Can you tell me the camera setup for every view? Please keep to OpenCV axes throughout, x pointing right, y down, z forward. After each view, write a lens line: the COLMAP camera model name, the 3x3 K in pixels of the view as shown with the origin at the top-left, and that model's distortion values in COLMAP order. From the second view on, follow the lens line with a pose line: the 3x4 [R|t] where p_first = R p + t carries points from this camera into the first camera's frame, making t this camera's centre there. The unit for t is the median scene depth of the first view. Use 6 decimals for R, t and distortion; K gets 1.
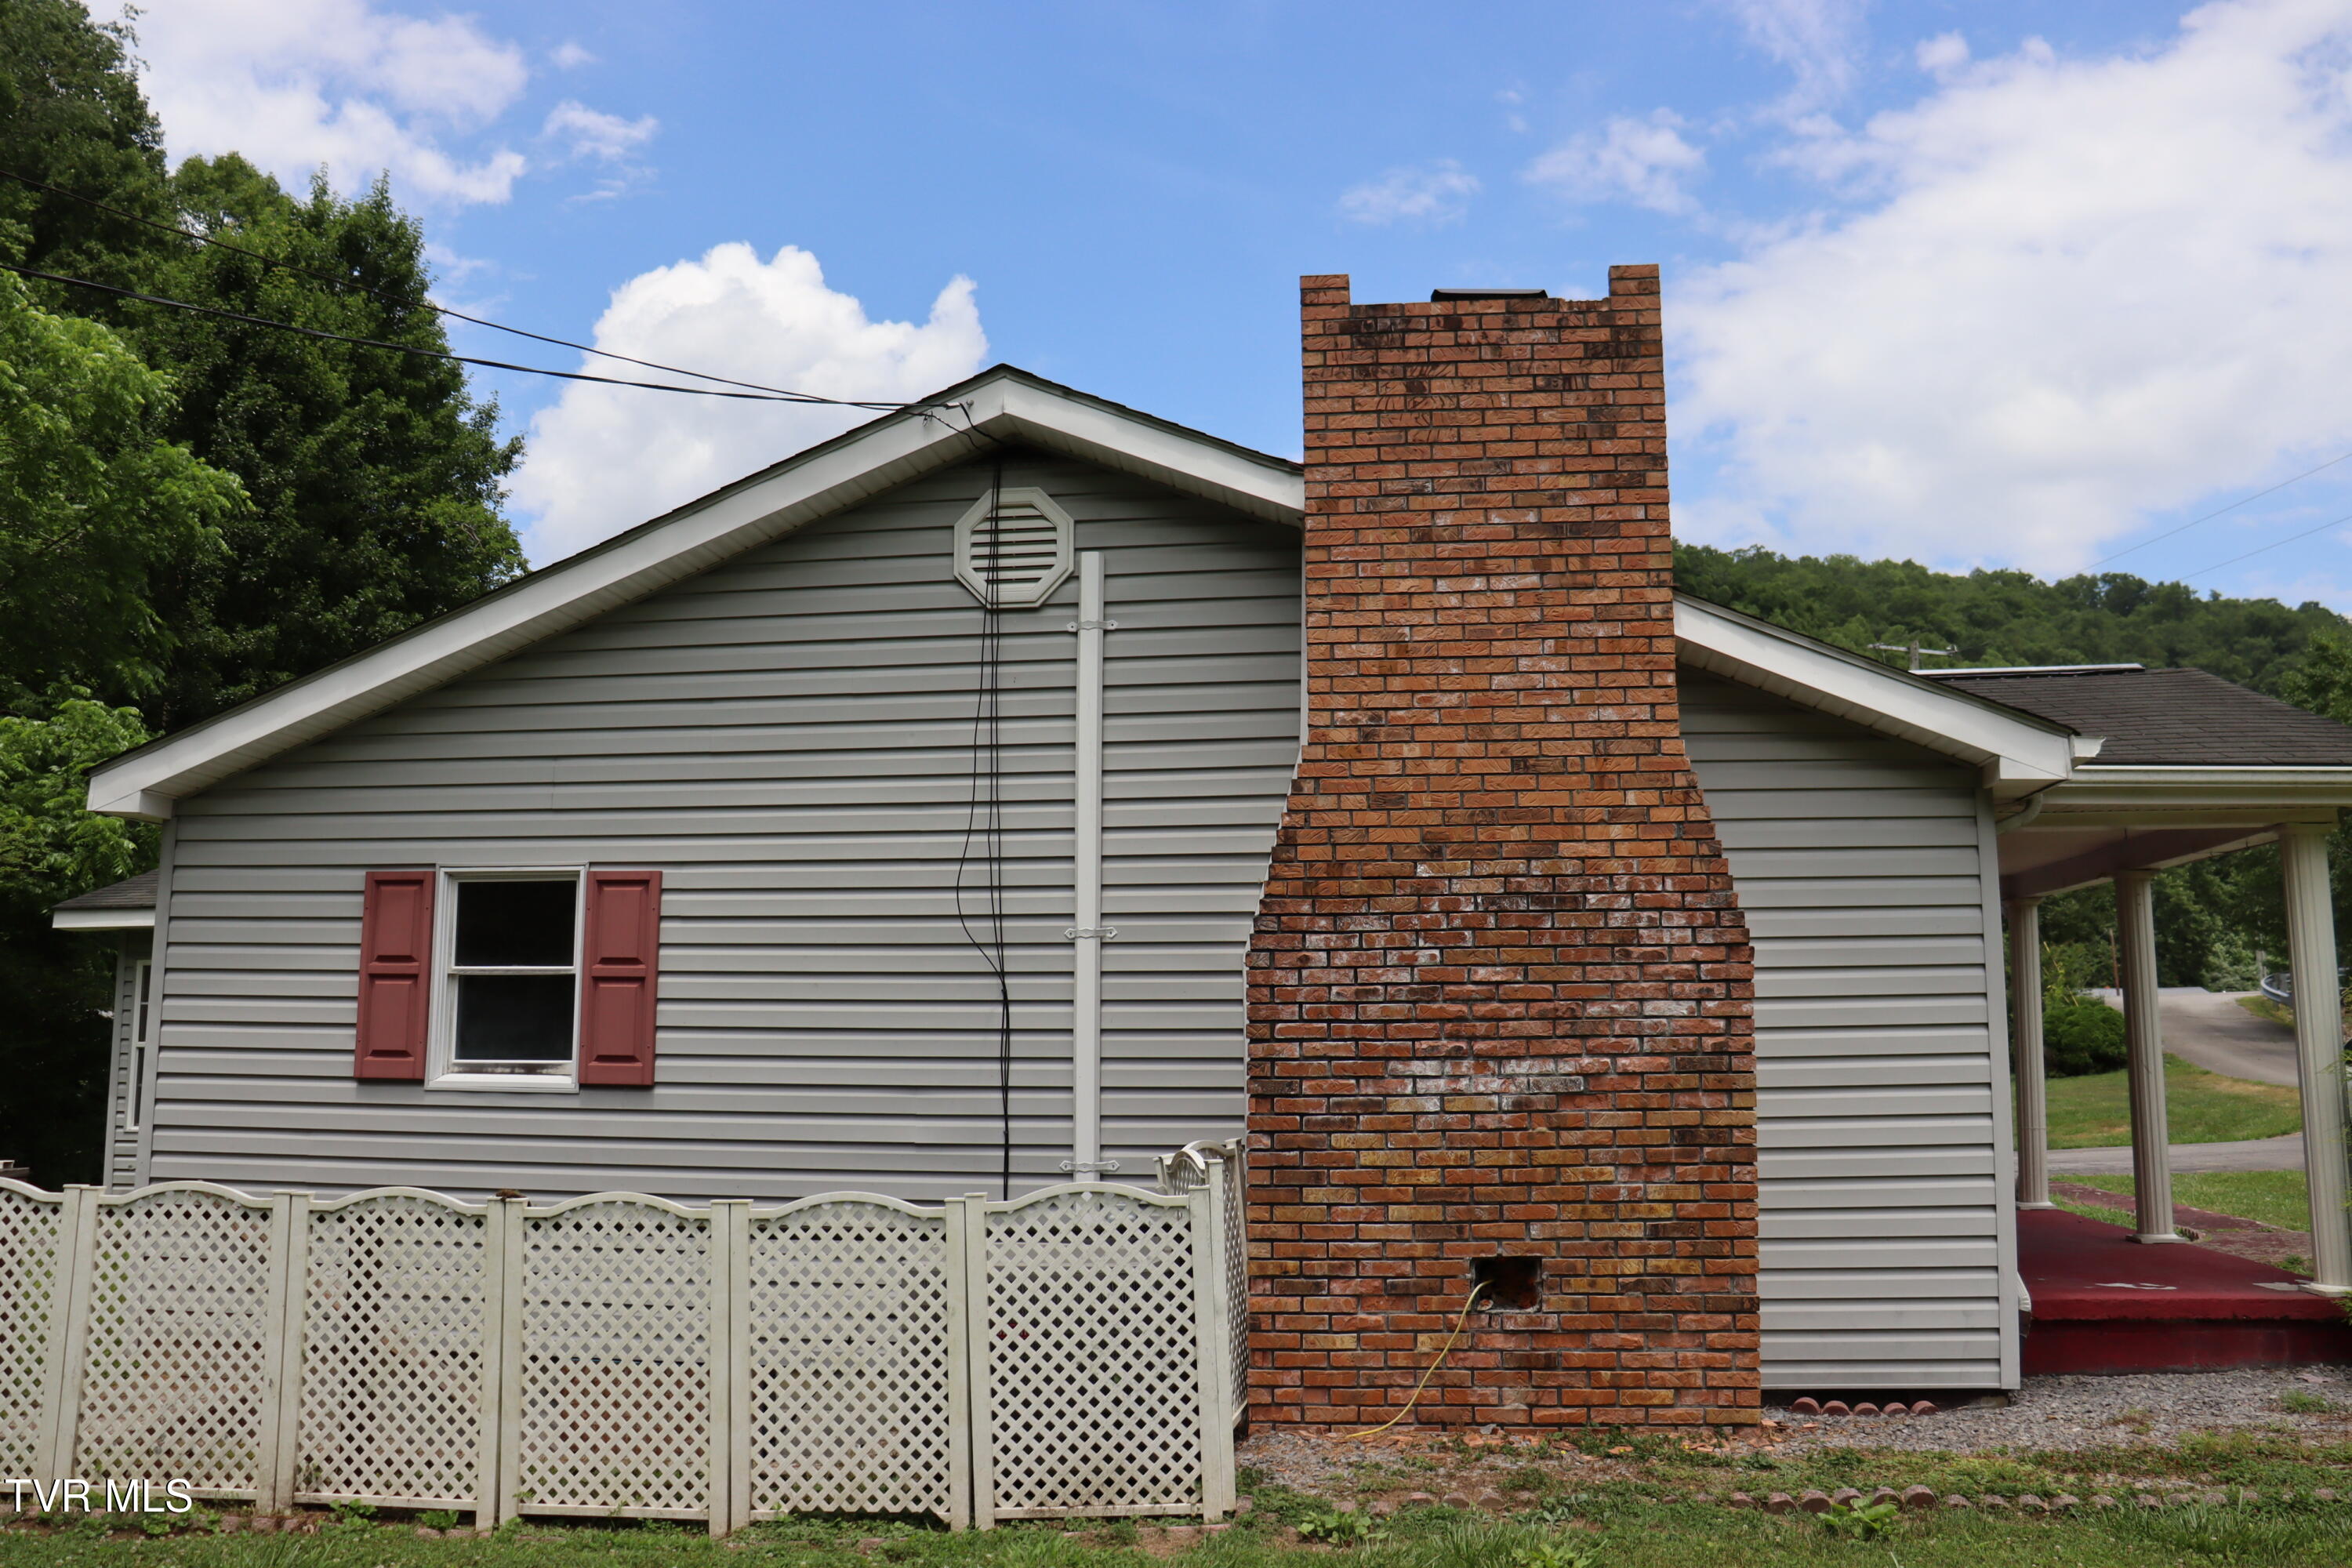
lens RADIAL K [[1990.9, 0, 1154.3], [0, 1990.9, 748.6], [0, 0, 1]] dist [-0.153283, 0.119245]
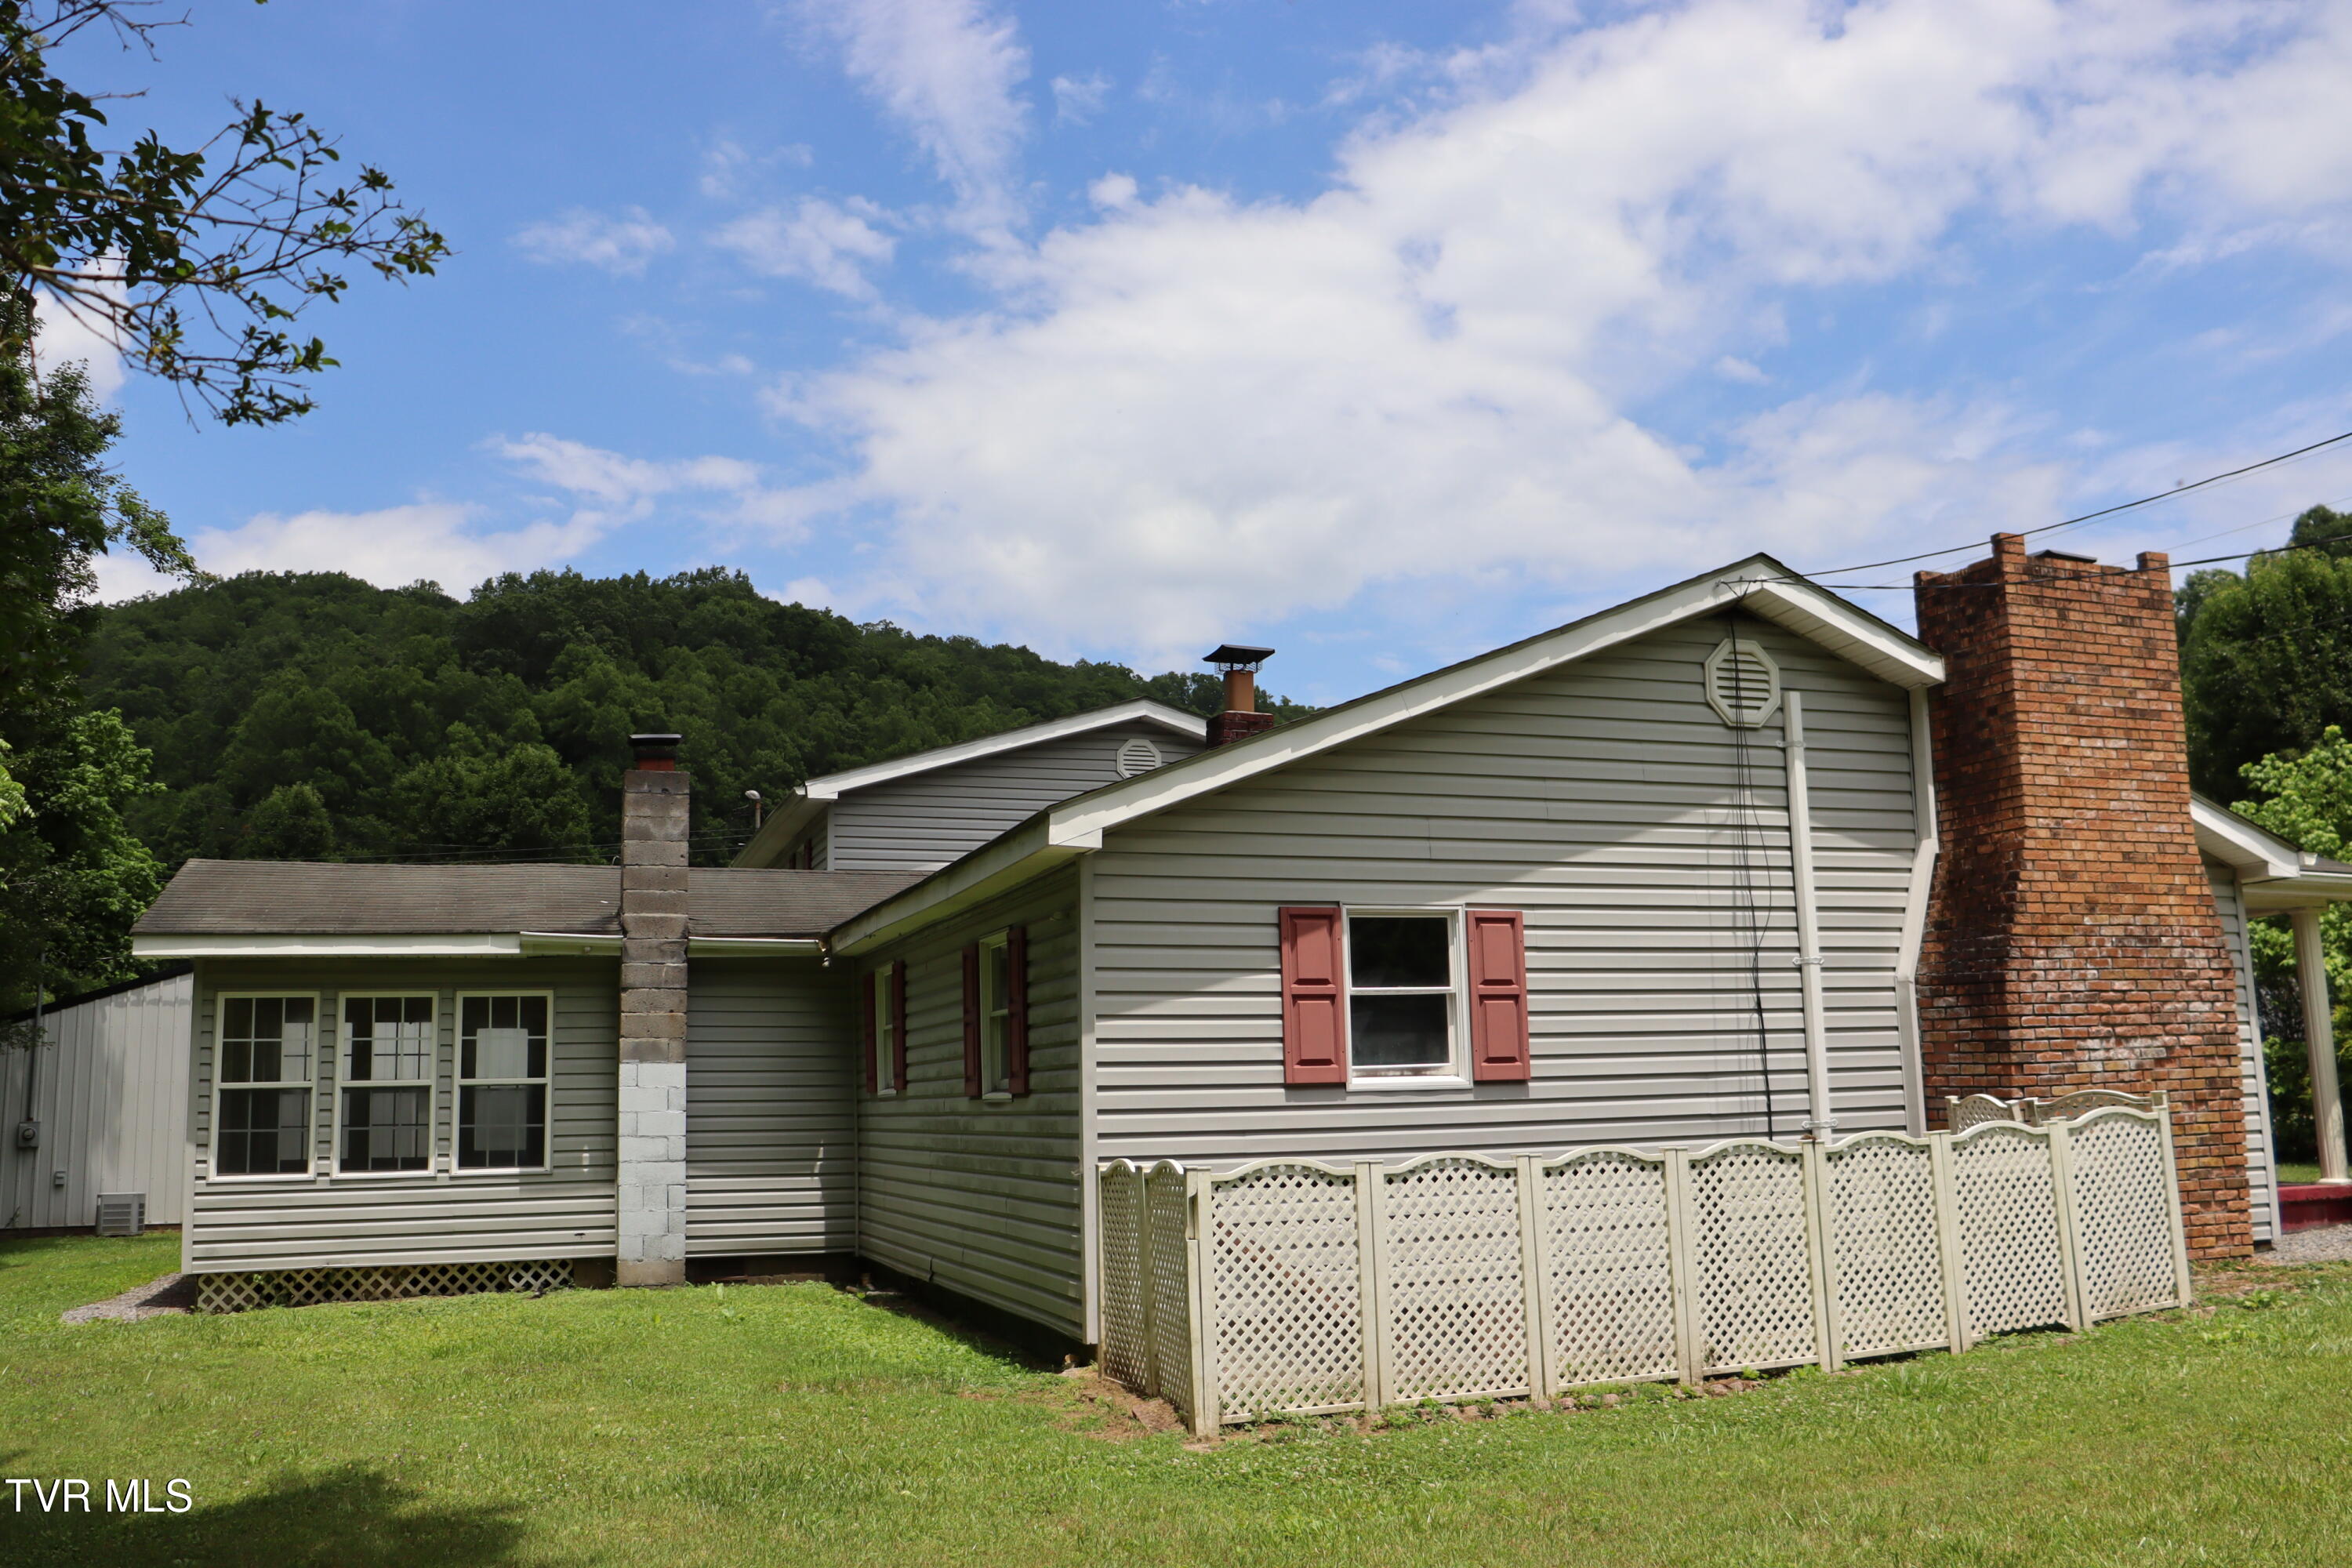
lens RADIAL K [[1990.9, 0, 1160.2], [0, 1990.9, 781.2], [0, 0, 1]] dist [-0.153283, 0.119245]
pose [[0.880995, 0.056330, 0.469759, -1.111737], [-0.050302, 0.998411, -0.025383, 0.023042], [-0.470443, -0.001267, 0.882429, -0.020447]]
